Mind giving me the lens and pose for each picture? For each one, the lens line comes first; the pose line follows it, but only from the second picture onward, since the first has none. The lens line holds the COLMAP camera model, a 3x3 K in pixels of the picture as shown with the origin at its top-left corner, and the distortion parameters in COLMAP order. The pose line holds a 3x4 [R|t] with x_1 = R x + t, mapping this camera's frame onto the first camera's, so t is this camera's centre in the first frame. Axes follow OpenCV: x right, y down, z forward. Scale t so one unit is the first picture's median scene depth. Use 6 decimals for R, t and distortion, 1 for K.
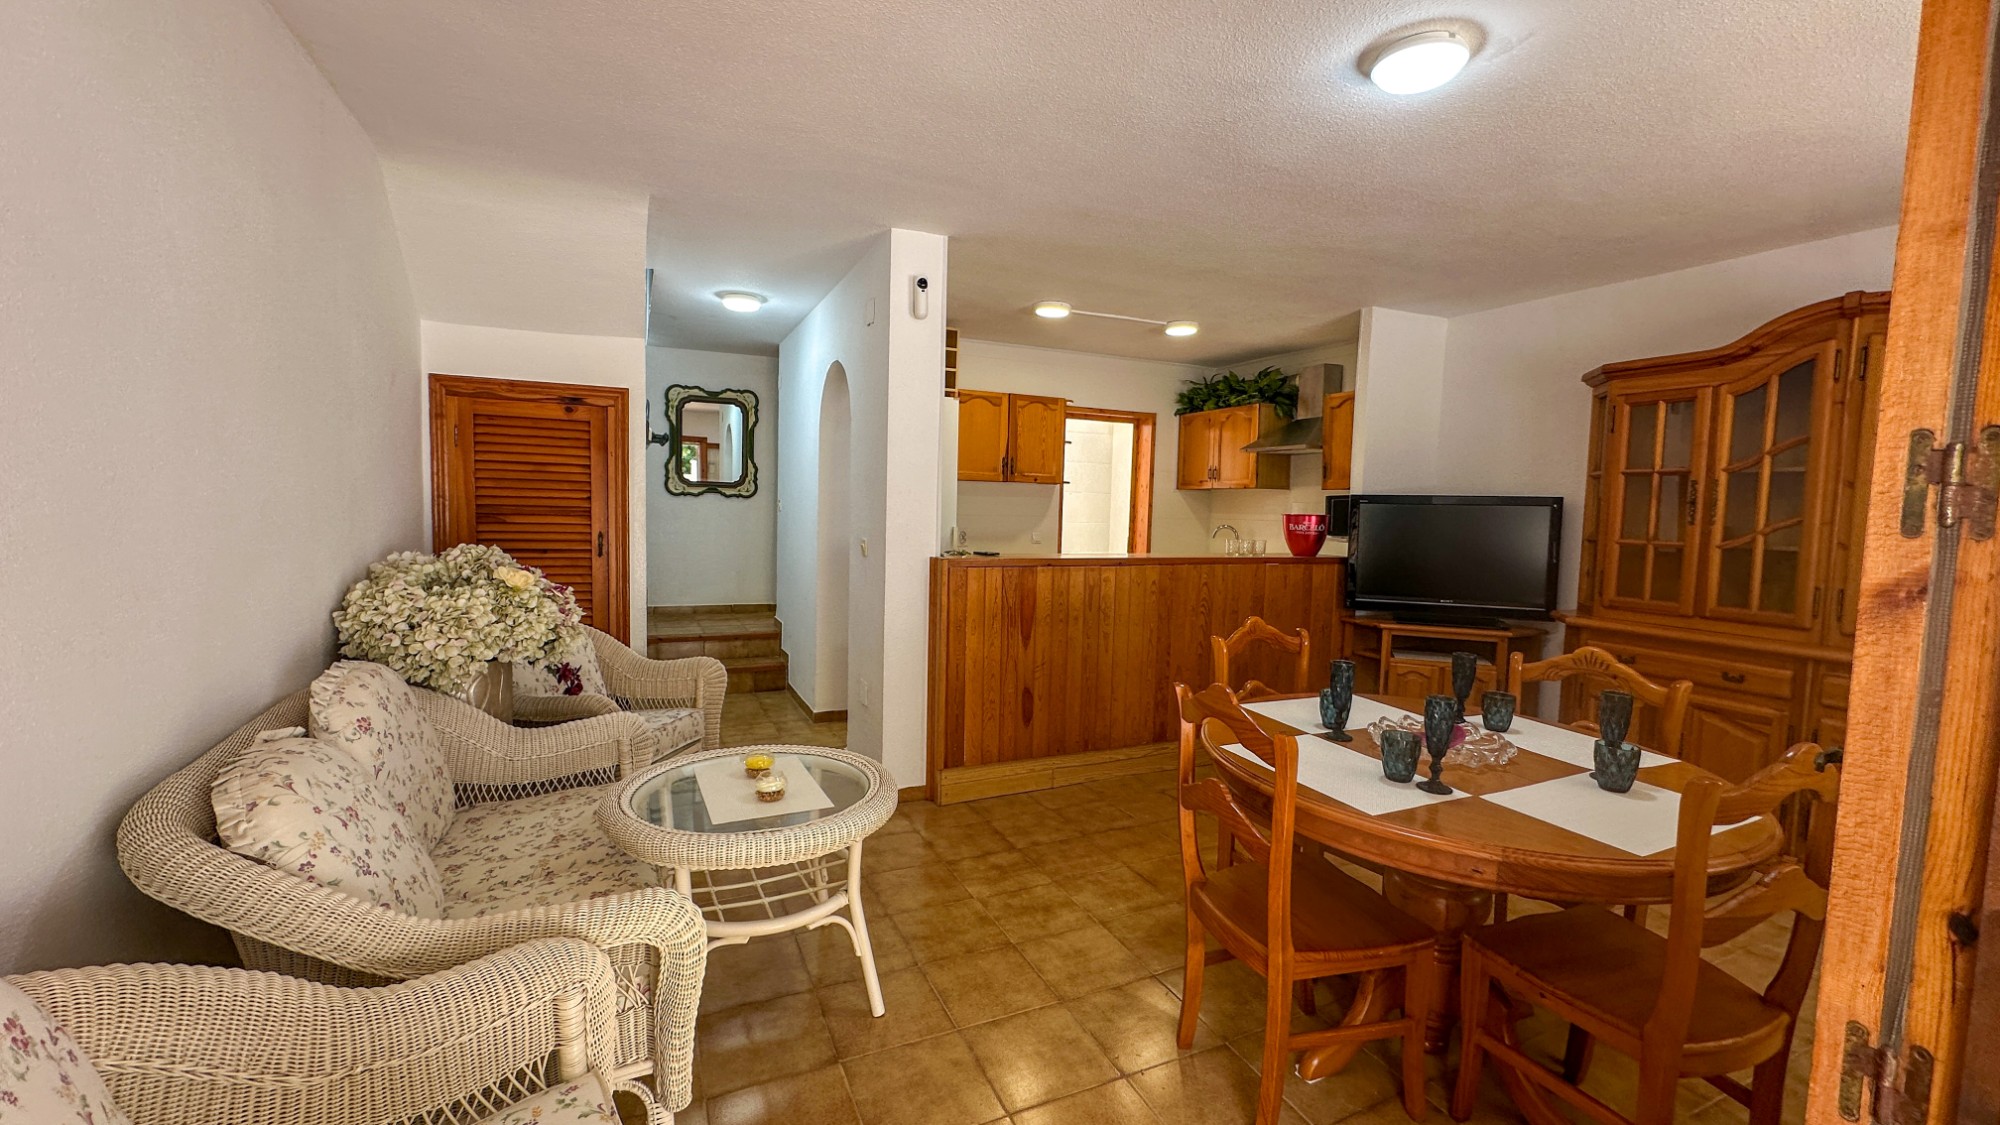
lens RADIAL K [[795.9, 0, 999.5], [0, 795.9, 559.5], [0, 0, 1]] dist [-0.000190, 0.000165]
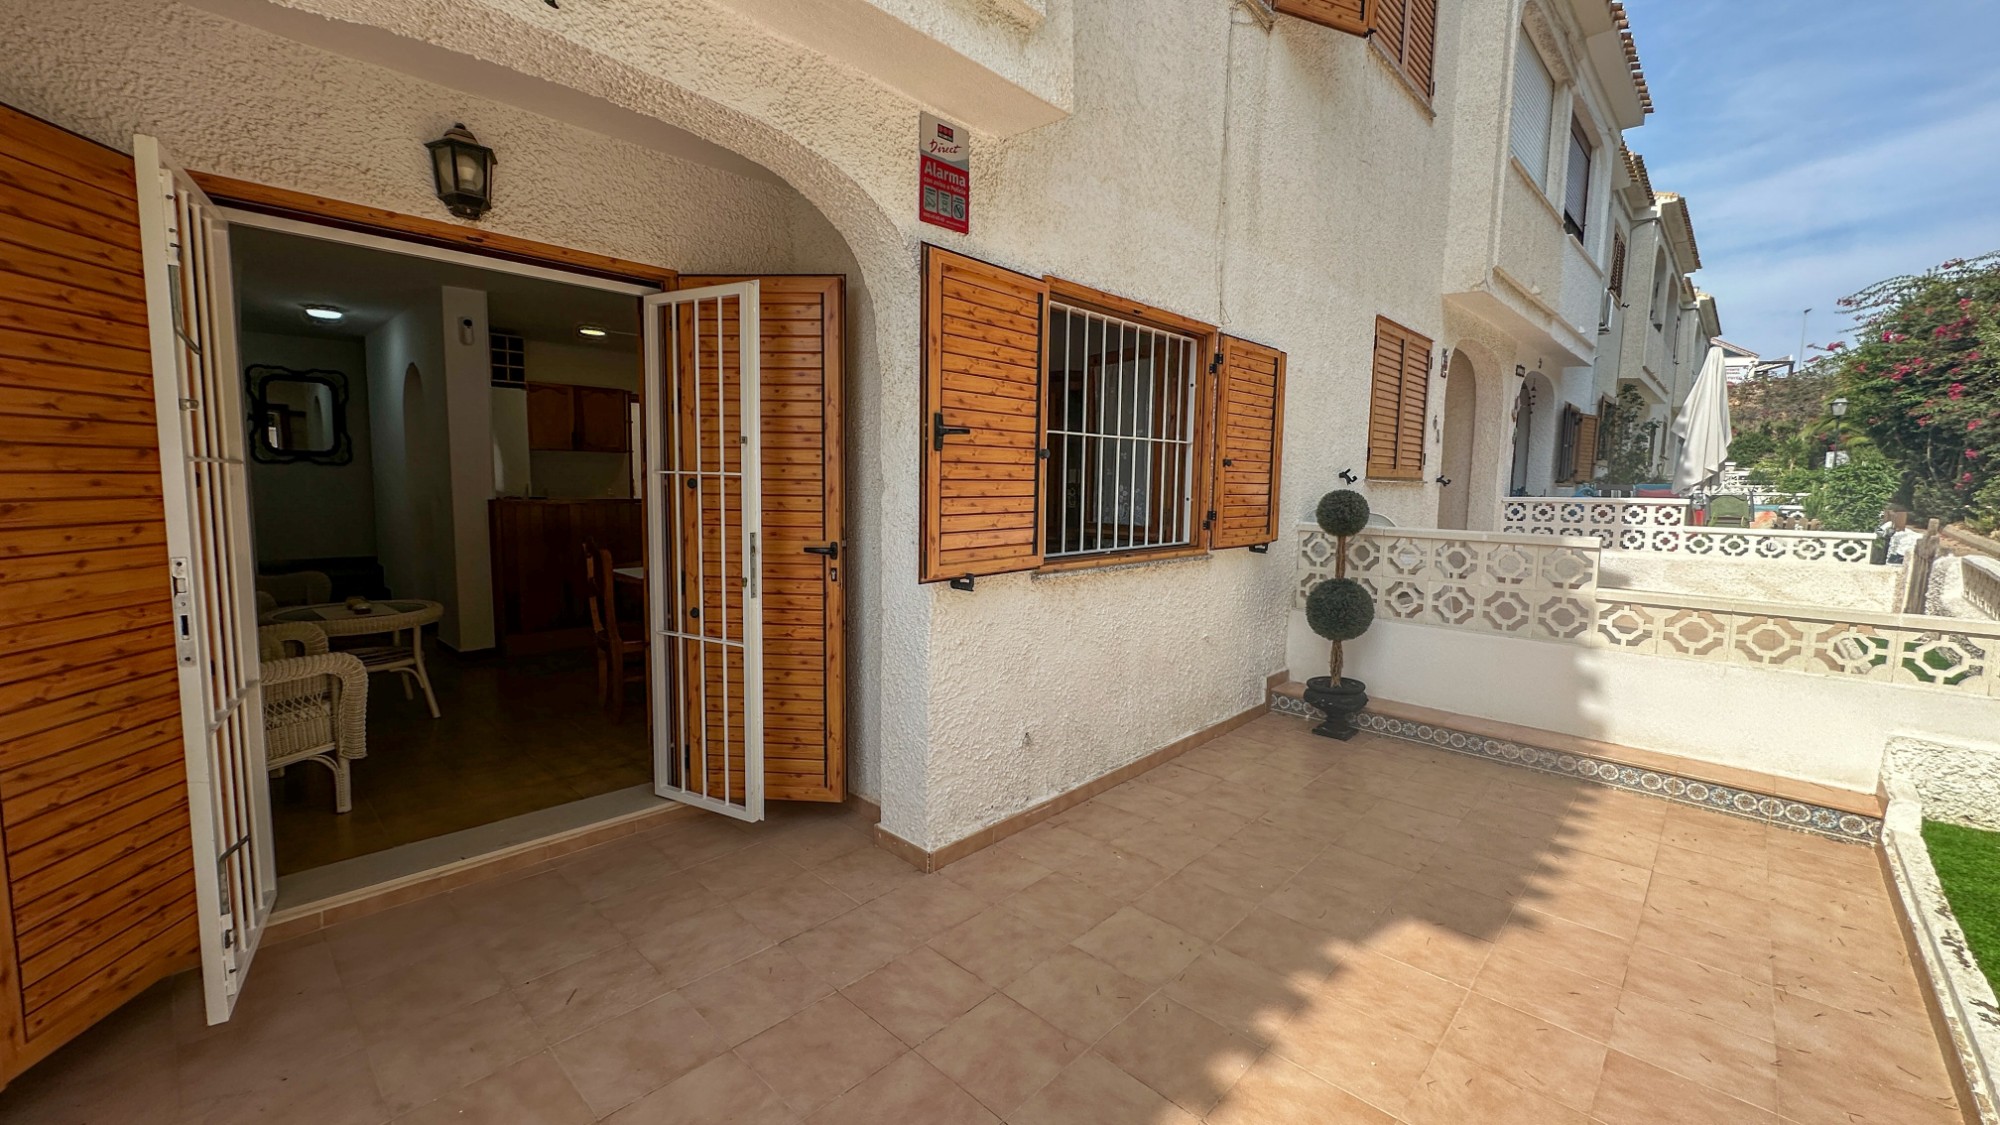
lens RADIAL K [[795.9, 0, 1003.3], [0, 795.9, 560.7], [0, 0, 1]] dist [-0.000190, 0.000165]
pose [[0.928697, -0.048965, 0.367594, 0.262442], [0.035278, 0.998414, 0.043867, 0.082734], [-0.369159, -0.027771, 0.928951, -0.792498]]
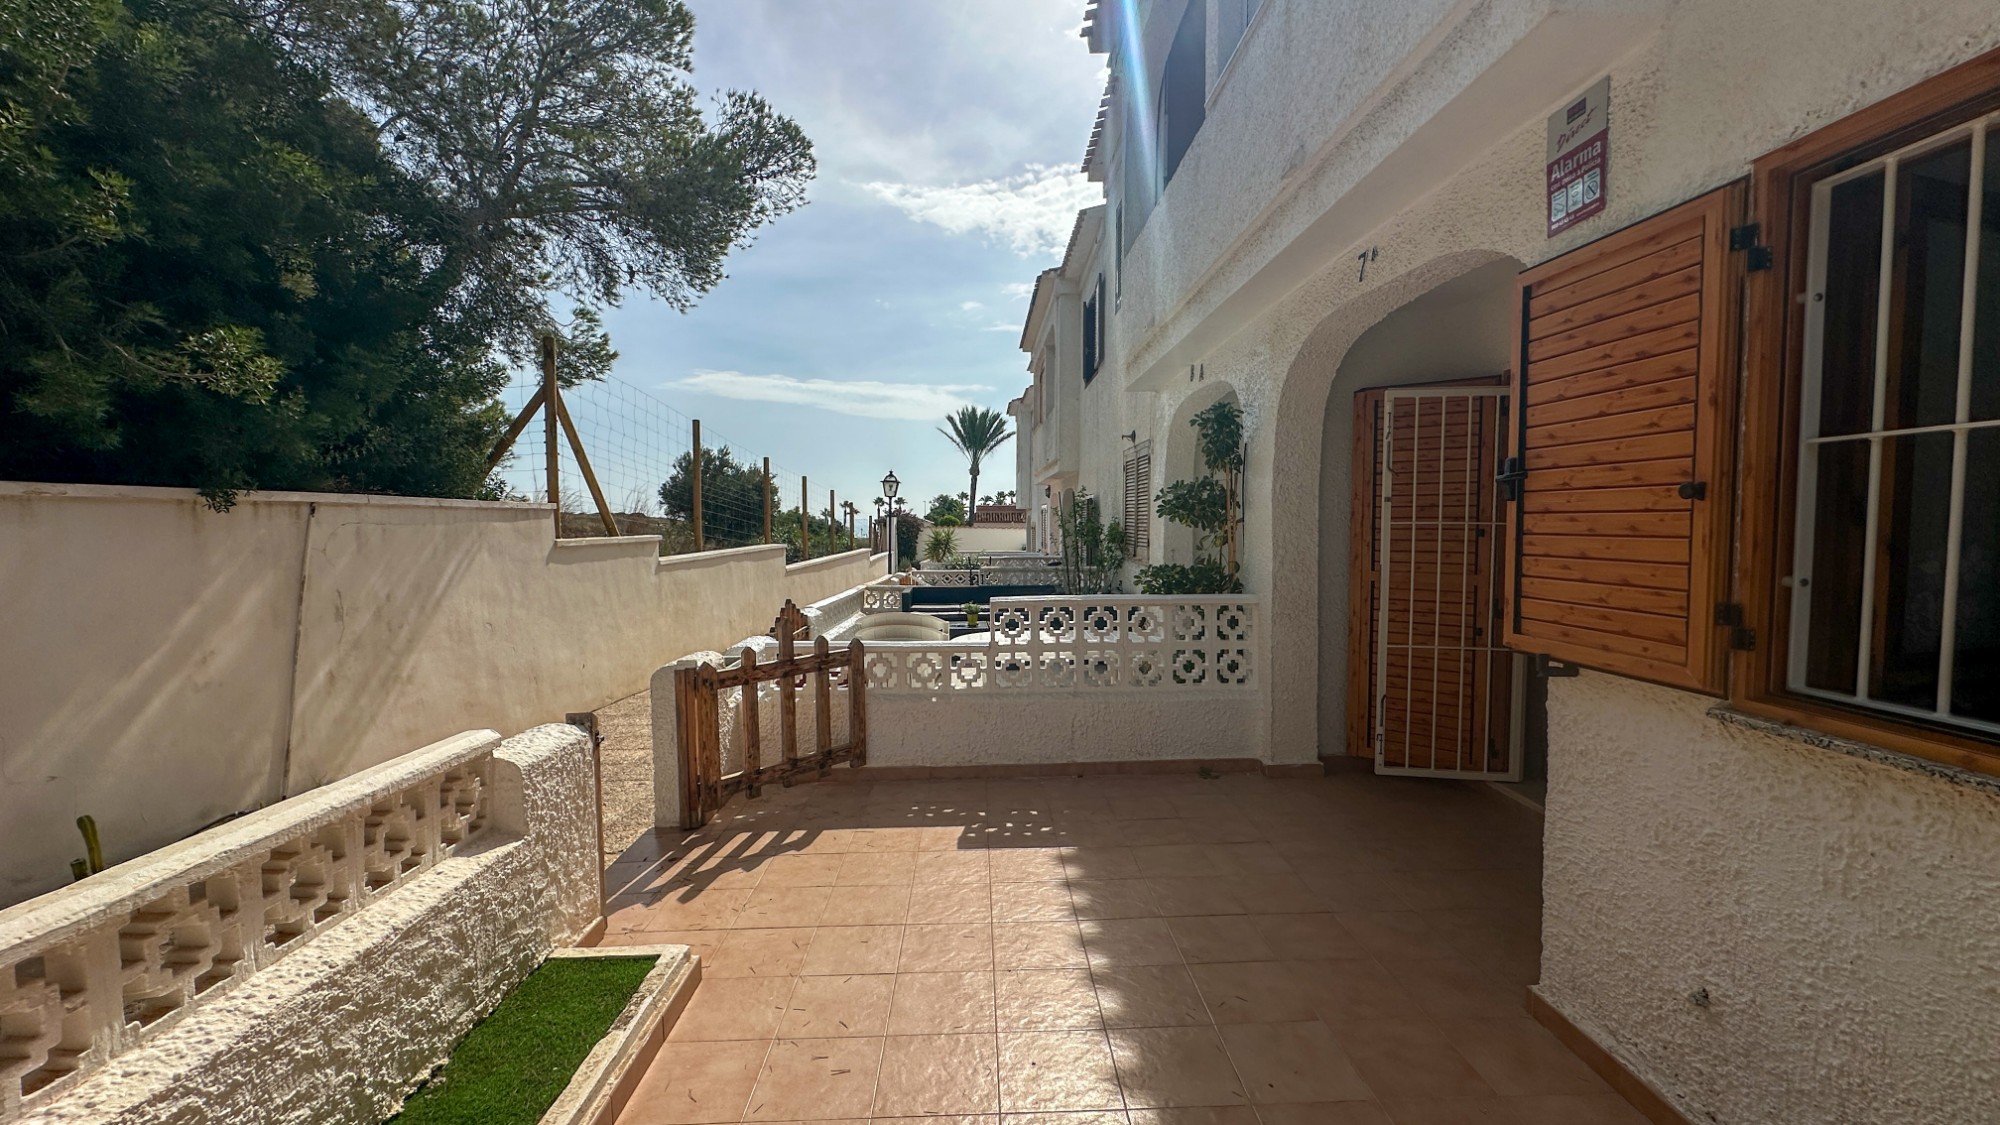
lens RADIAL K [[795.9, 0, 1002.0], [0, 795.9, 562.5], [0, 0, 1]] dist [-0.000190, 0.000165]
pose [[-0.391620, 0.024943, -0.919789, 1.224042], [-0.079424, 0.994985, 0.060798, 0.055775], [0.916693, 0.096863, -0.387675, -0.217023]]
